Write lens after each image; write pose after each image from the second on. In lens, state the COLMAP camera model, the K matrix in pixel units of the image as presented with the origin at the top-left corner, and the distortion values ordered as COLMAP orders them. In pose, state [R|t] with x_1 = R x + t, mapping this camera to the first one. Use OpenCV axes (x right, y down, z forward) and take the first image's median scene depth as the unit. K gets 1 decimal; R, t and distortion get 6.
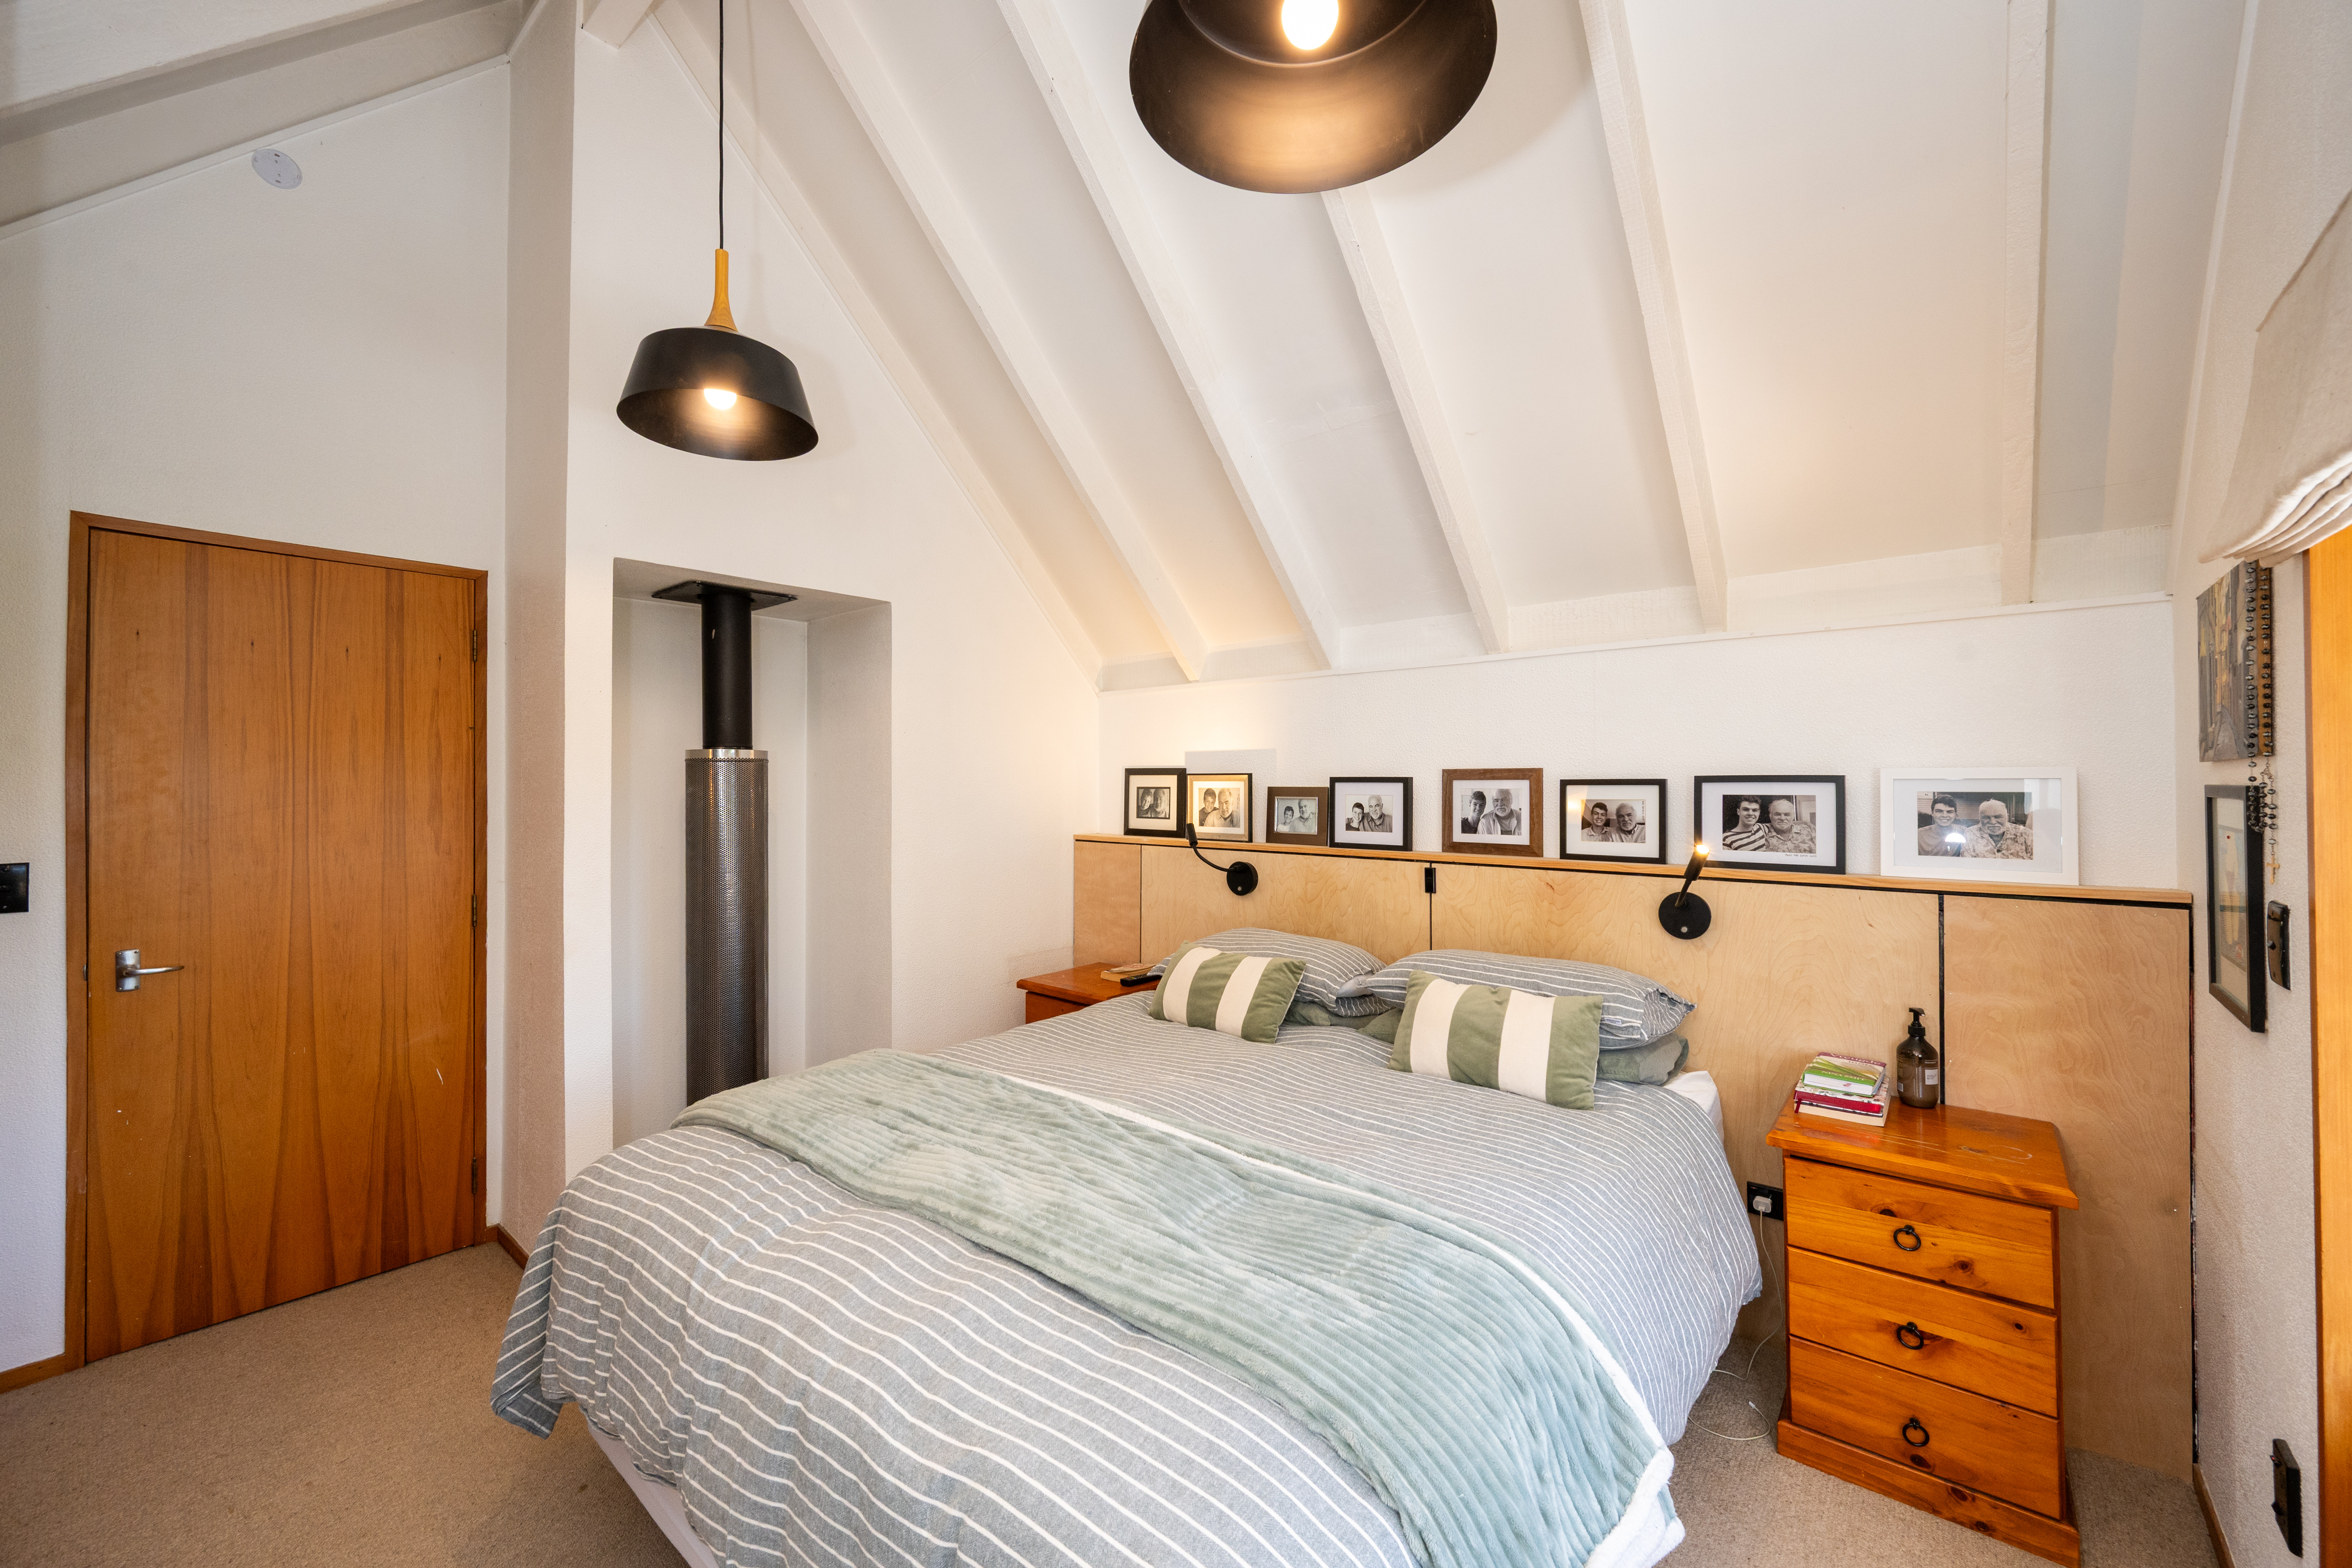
lens RADIAL K [[925.8, 0, 1180.5], [0, 925.8, 778.1], [0, 0, 1]] dist [0.002160, 0.000046]
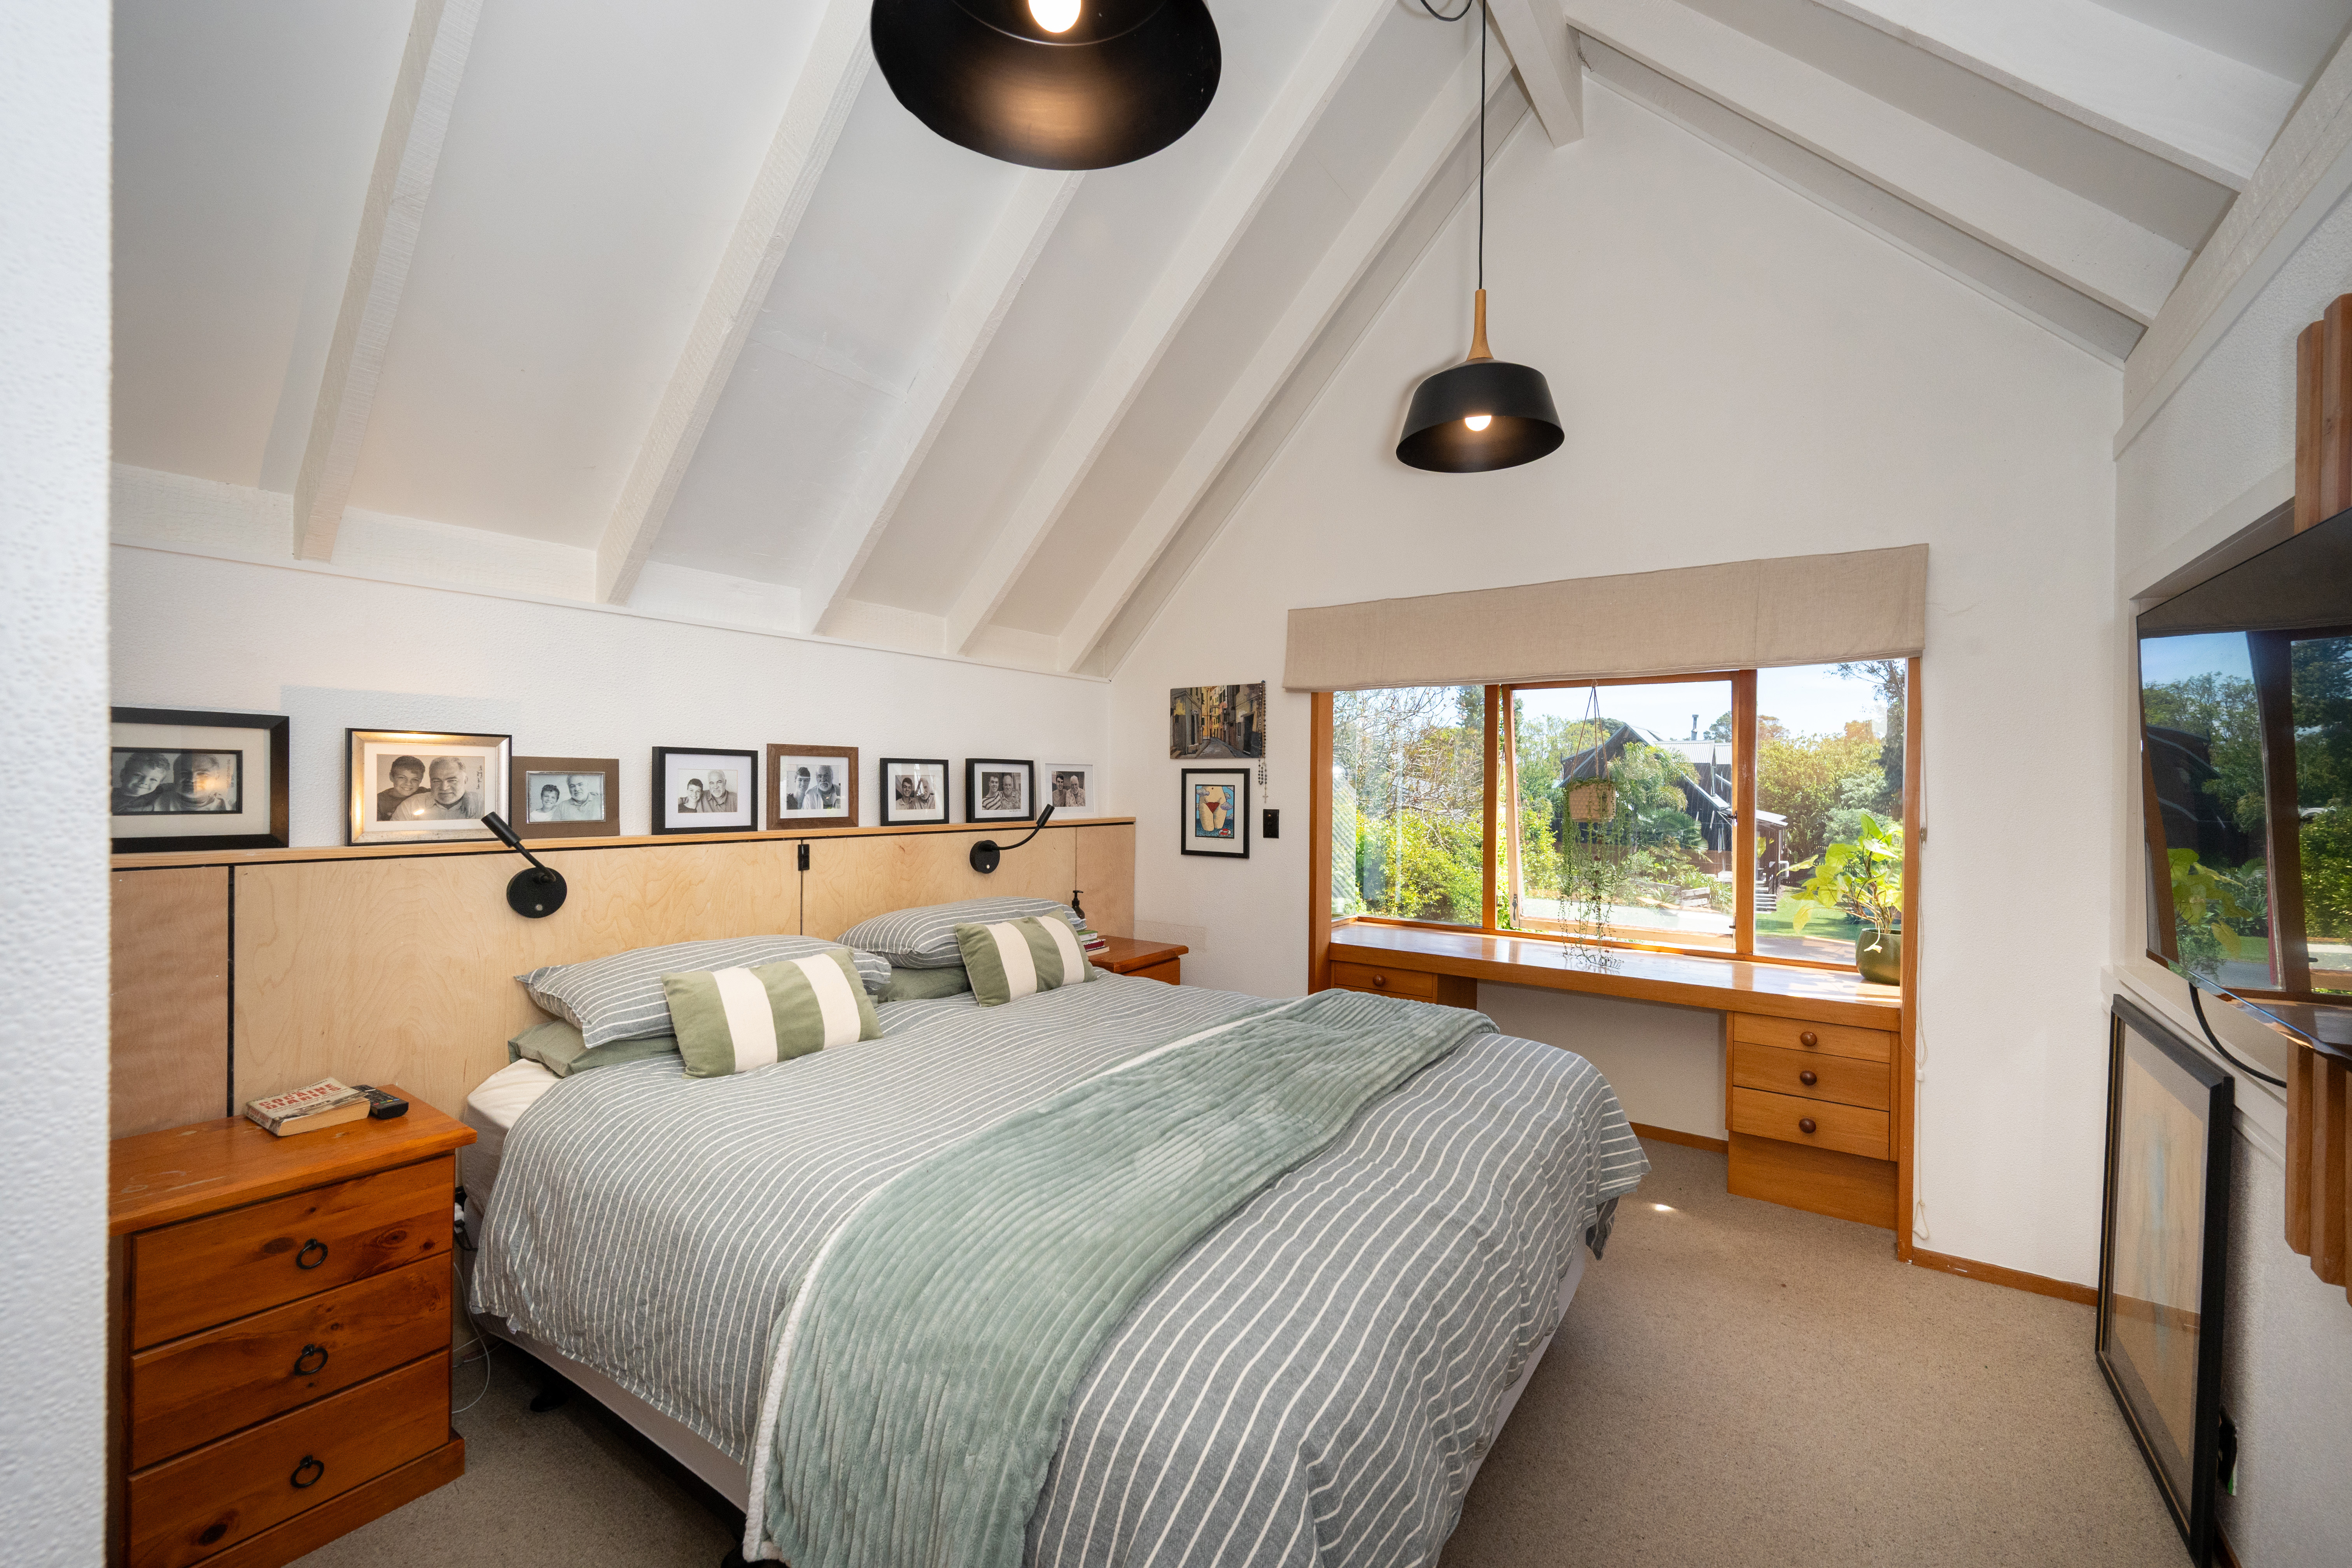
lens RADIAL K [[925.8, 0, 1181.9], [0, 925.8, 787.0], [0, 0, 1]] dist [0.002160, 0.000046]
pose [[-0.087367, -0.005031, 0.996164, -0.745640], [-0.013747, 0.999898, 0.003844, 0.026649], [-0.996081, -0.013359, -0.087427, 0.691304]]
